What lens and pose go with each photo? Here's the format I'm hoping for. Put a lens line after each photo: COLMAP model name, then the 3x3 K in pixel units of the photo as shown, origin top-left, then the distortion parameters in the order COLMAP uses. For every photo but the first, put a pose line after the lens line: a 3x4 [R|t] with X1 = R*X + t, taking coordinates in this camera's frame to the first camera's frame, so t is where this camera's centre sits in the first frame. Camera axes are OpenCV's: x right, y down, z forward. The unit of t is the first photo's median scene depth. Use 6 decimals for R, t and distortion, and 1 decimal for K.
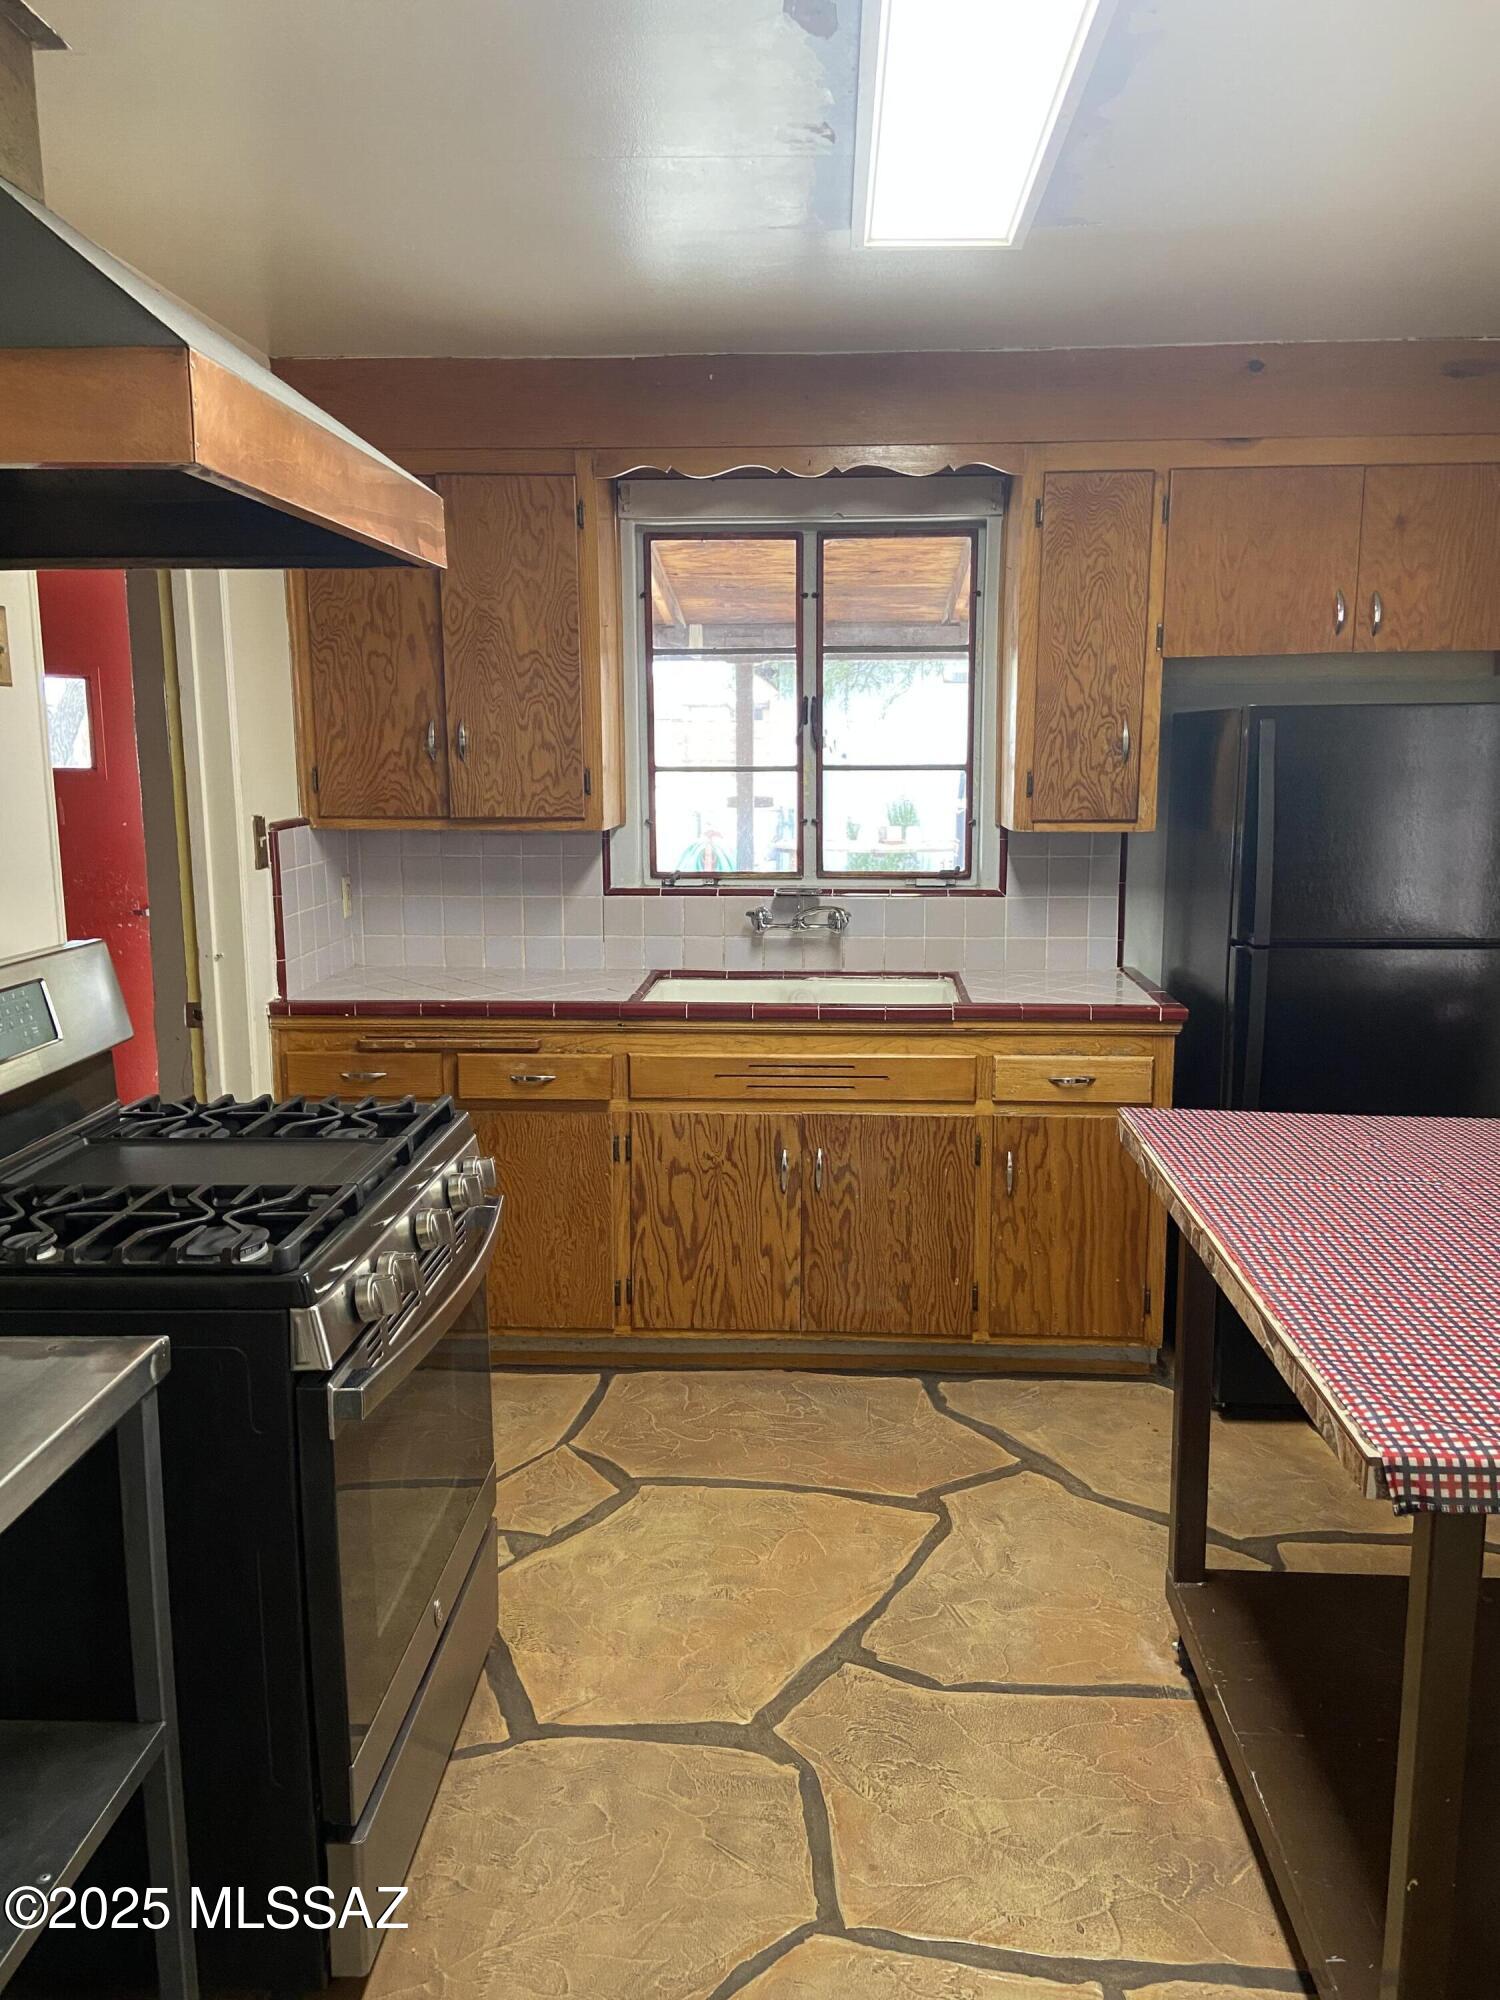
lens RADIAL K [[1505.8, 0, 756.2], [0, 1505.8, 1015.3], [0, 0, 1]] dist [0.125624, -0.167387]
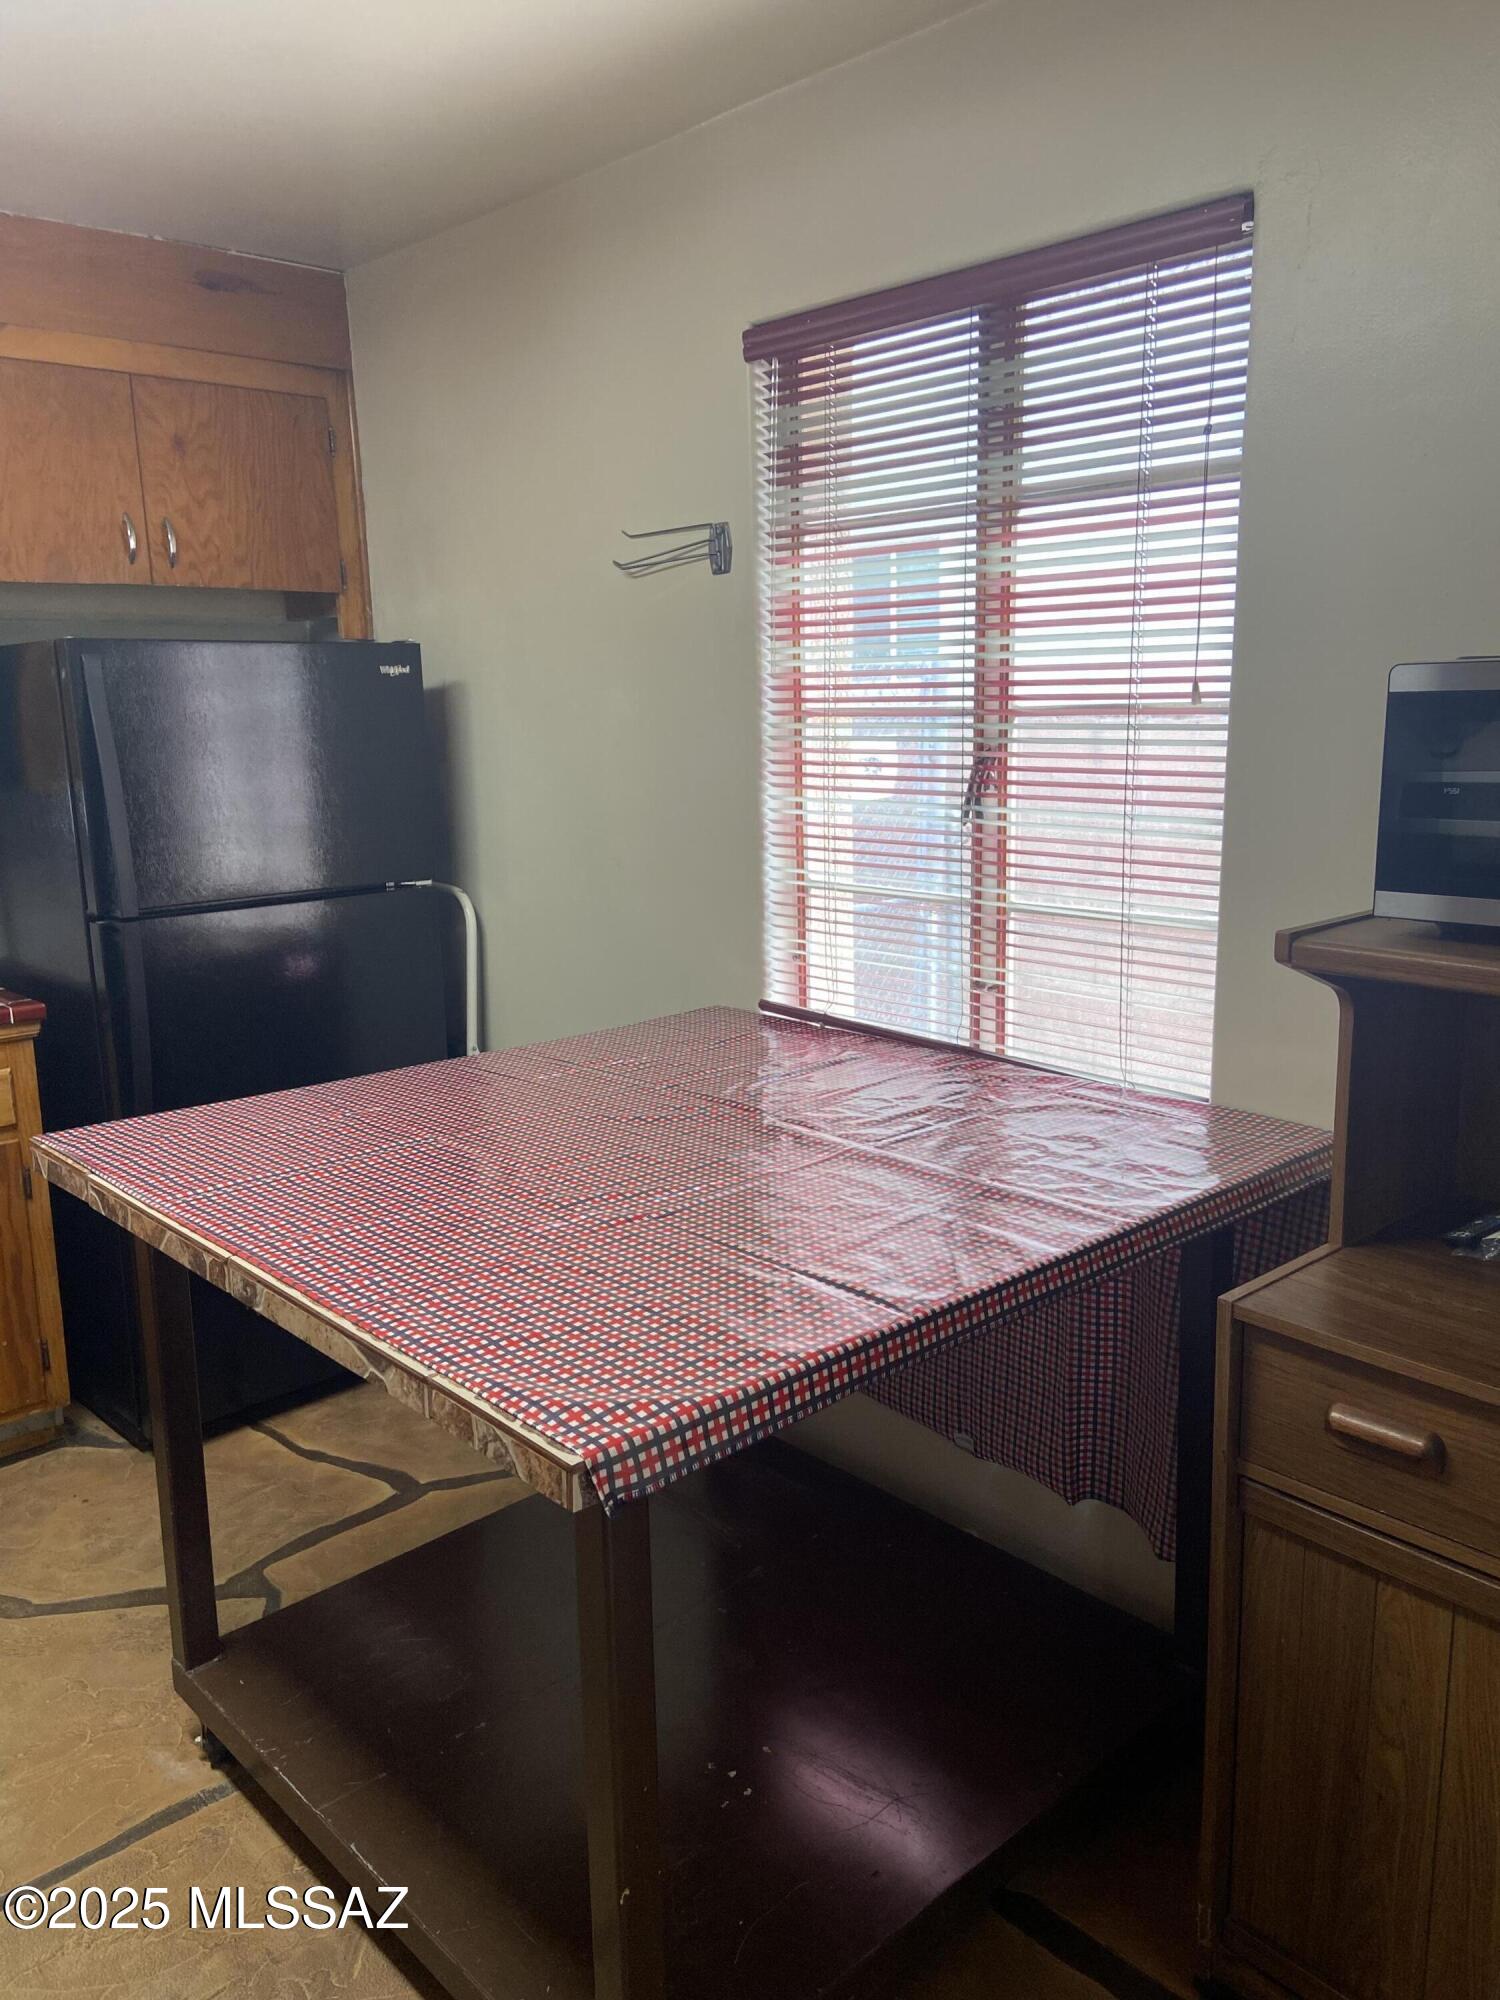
lens RADIAL K [[1505.8, 0, 756.2], [0, 1505.8, 1015.3], [0, 0, 1]] dist [0.125624, -0.167387]
pose [[0.695040, -0.160665, 0.700790, -0.039369], [0.148458, 0.985777, 0.078762, -0.006712], [-0.703477, 0.049295, 0.709006, 0.132225]]
